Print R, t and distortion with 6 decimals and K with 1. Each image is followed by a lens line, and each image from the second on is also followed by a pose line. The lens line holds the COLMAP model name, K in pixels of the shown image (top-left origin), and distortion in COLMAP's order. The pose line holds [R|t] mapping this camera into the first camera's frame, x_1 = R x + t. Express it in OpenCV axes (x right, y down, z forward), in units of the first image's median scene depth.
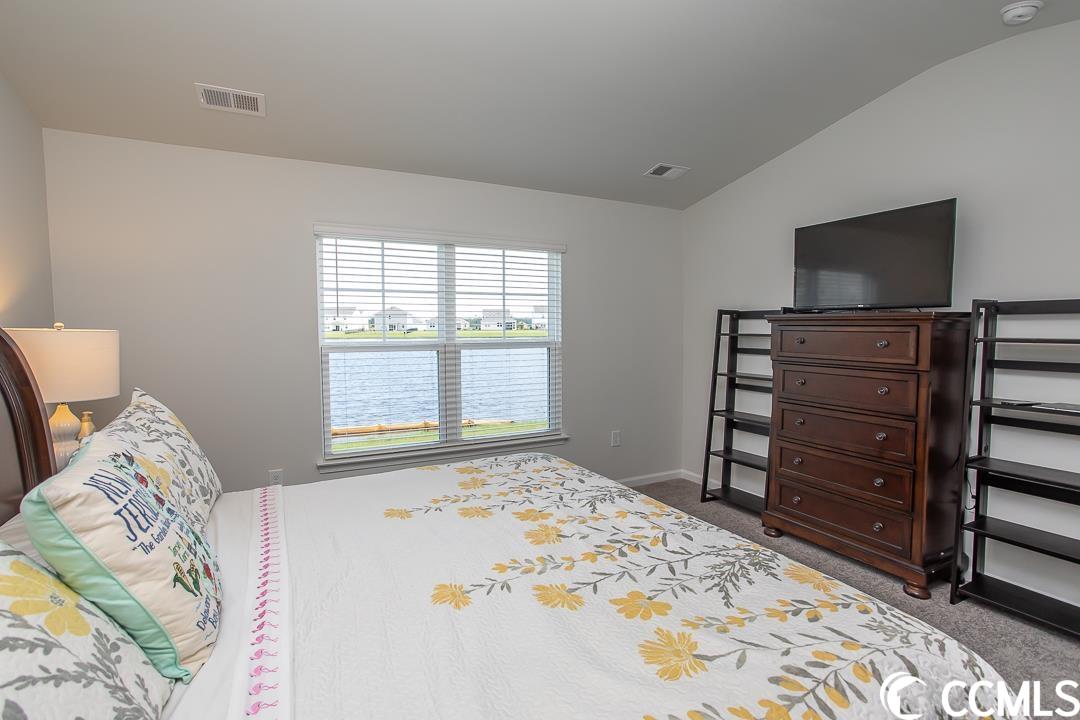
lens RADIAL K [[522.1, 0, 535.2], [0, 522.1, 358.9], [0, 0, 1]] dist [-0.026467, 0.012640]
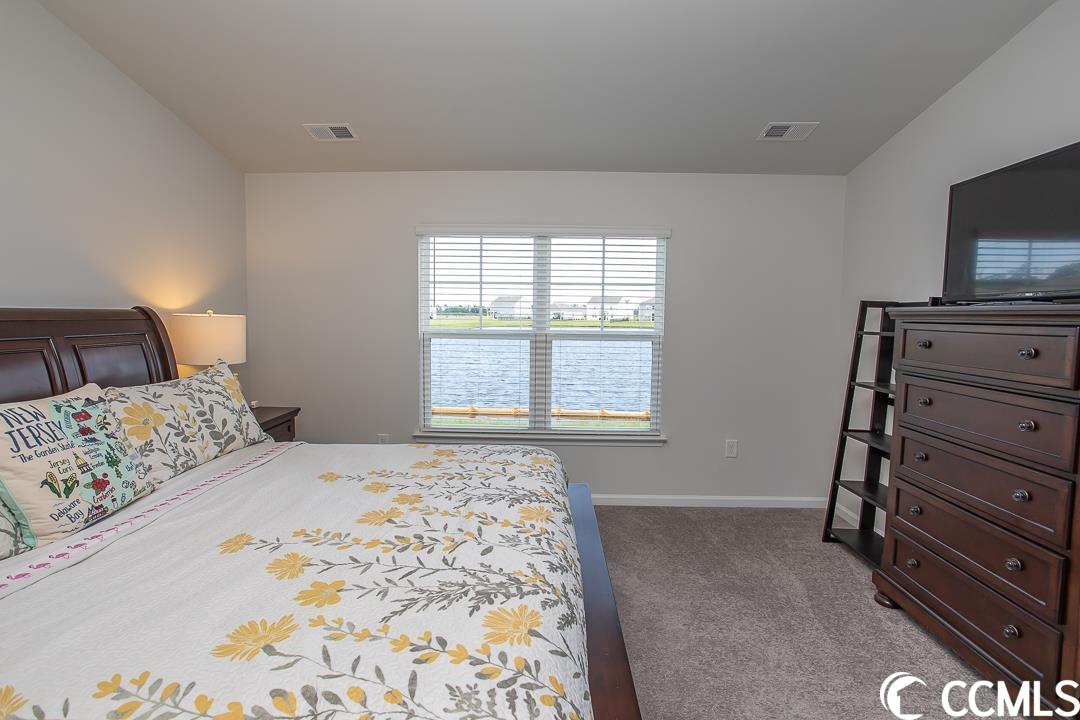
lens RADIAL K [[522.1, 0, 543.3], [0, 522.1, 357.9], [0, 0, 1]] dist [-0.026467, 0.012640]
pose [[0.874312, 0.052811, -0.482482, 0.445836], [-0.044659, 0.998599, 0.028375, -0.014589], [0.483305, -0.003262, 0.875446, 0.137691]]
